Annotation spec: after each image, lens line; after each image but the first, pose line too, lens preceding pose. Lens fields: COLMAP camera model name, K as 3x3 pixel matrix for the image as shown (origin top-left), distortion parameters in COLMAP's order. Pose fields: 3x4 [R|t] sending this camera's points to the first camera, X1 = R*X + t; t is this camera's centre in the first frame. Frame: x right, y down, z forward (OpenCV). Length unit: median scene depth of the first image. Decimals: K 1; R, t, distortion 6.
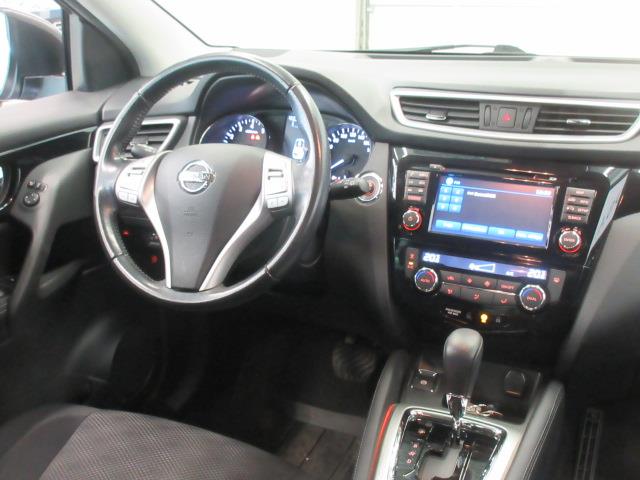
lens RADIAL K [[741.1, 0, 320.0], [0, 741.1, 240.0], [0, 0, 1]] dist [0.012885, 0.022849]
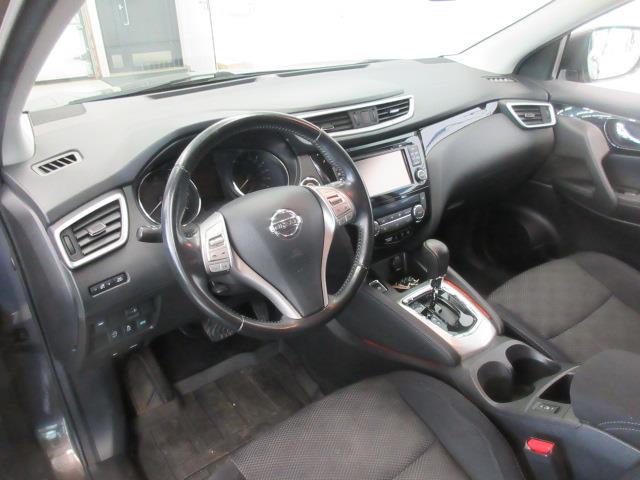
lens RADIAL K [[474.8, 0, 321.4], [0, 474.8, 242.4], [0, 0, 1]] dist [0.014300, -0.004064]
pose [[0.500193, -0.408416, 0.763547, -0.698826], [0.324213, 0.905973, 0.272210, -0.230447], [-0.802928, 0.111394, 0.585575, 0.495882]]
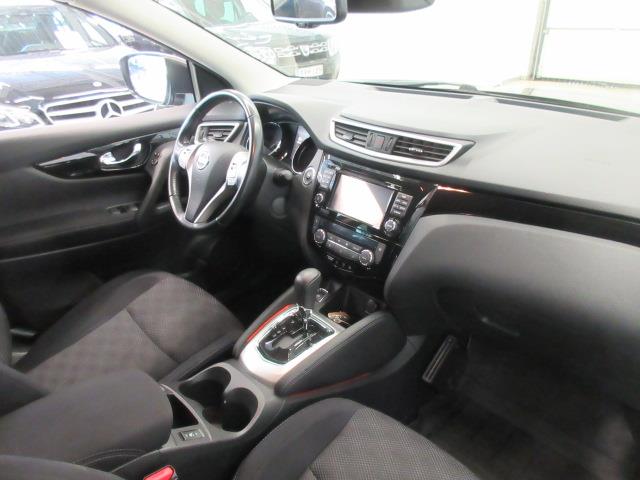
lens RADIAL K [[474.8, 0, 321.4], [0, 474.8, 242.4], [0, 0, 1]] dist [0.014300, -0.004064]
pose [[0.921395, 0.163093, -0.352749, 0.523055], [-0.117781, 0.982180, 0.146461, -0.089366], [0.370349, -0.093401, 0.924185, 0.009232]]
